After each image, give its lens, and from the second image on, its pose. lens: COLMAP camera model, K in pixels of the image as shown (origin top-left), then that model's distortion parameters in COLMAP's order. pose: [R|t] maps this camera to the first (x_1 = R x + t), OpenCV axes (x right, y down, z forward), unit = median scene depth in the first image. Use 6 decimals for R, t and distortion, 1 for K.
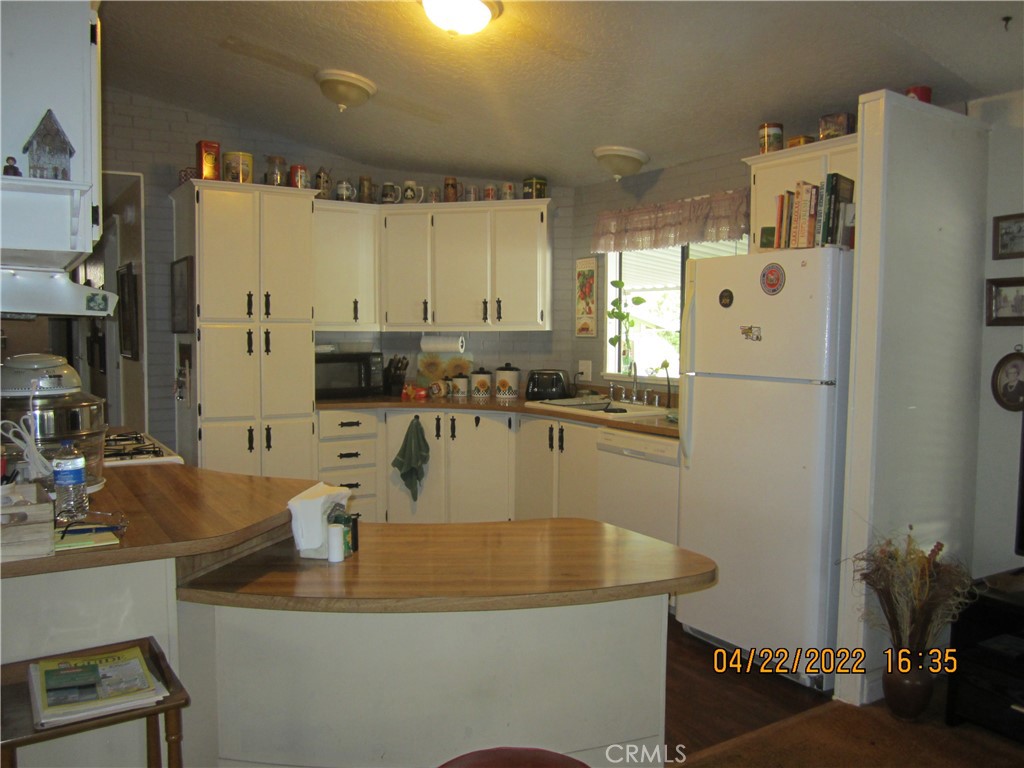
lens RADIAL K [[847.1, 0, 512.0], [0, 847.1, 381.6], [0, 0, 1]] dist [-0.061382, 0.036580]
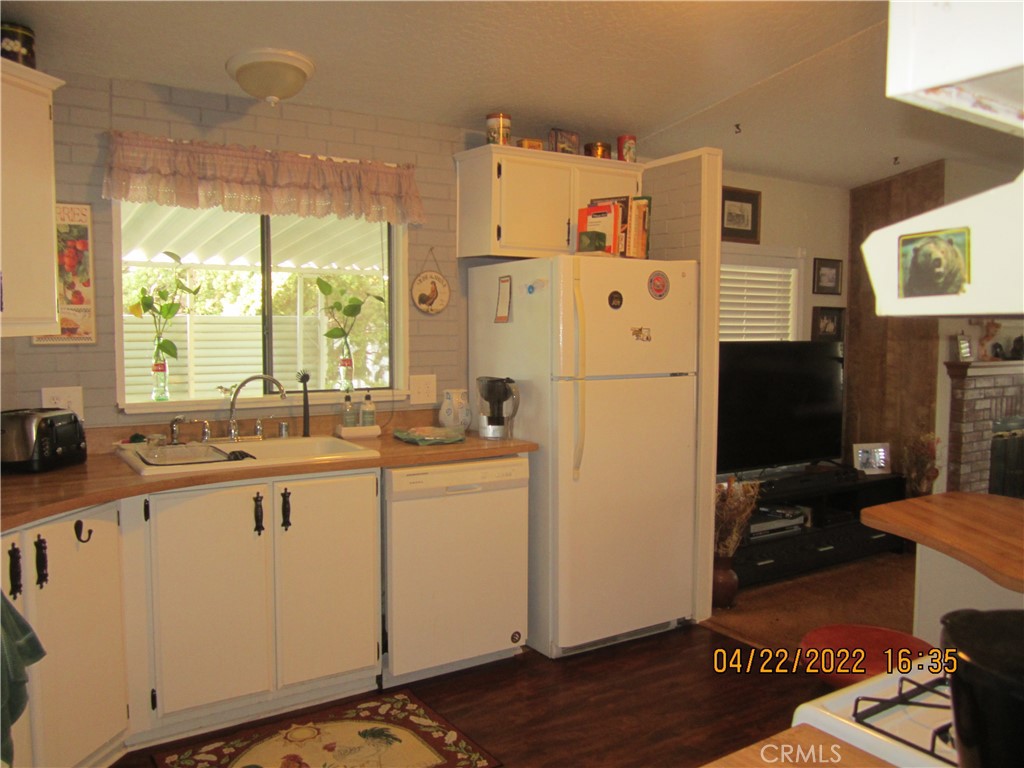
lens RADIAL K [[847.1, 0, 511.9], [0, 847.1, 388.1], [0, 0, 1]] dist [-0.061382, 0.036580]
pose [[-0.029028, -0.081838, 0.996223, -0.558216], [0.057374, 0.994863, 0.083398, -0.062717], [-0.997931, 0.059578, -0.024183, 0.849172]]
